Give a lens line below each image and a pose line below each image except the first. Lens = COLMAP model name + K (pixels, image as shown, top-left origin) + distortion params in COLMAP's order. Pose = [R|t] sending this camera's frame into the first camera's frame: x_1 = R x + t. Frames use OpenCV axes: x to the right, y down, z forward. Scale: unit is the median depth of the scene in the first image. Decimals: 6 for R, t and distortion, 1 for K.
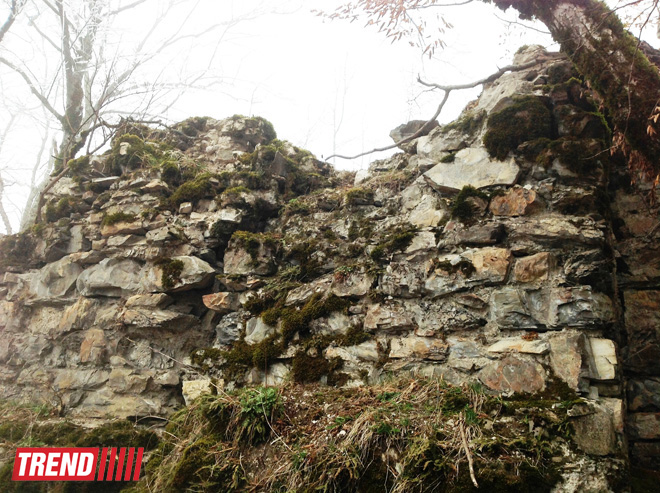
lens RADIAL K [[631.7, 0, 323.7], [0, 631.7, 252.8], [0, 0, 1]] dist [0.059743, 0.000000]
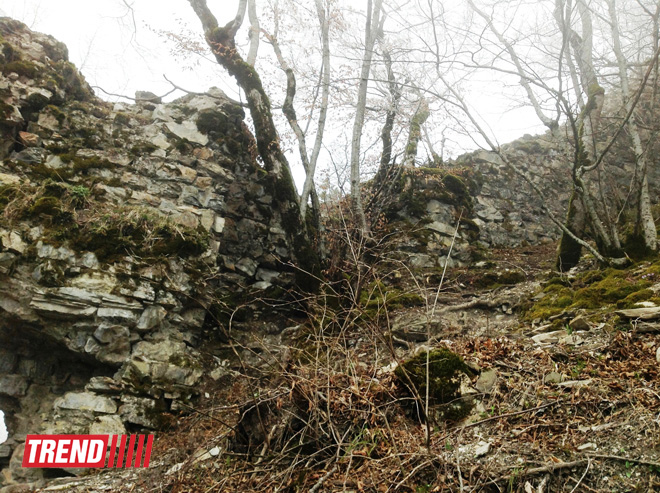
lens RADIAL K [[631.7, 0, 335.7], [0, 631.7, 245.5], [0, 0, 1]] dist [0.059743, 0.000000]
pose [[0.664229, 0.304460, 0.682717, -0.794503], [-0.305146, 0.944175, -0.124176, 0.350908], [-0.682411, -0.125847, 0.720054, -0.951331]]
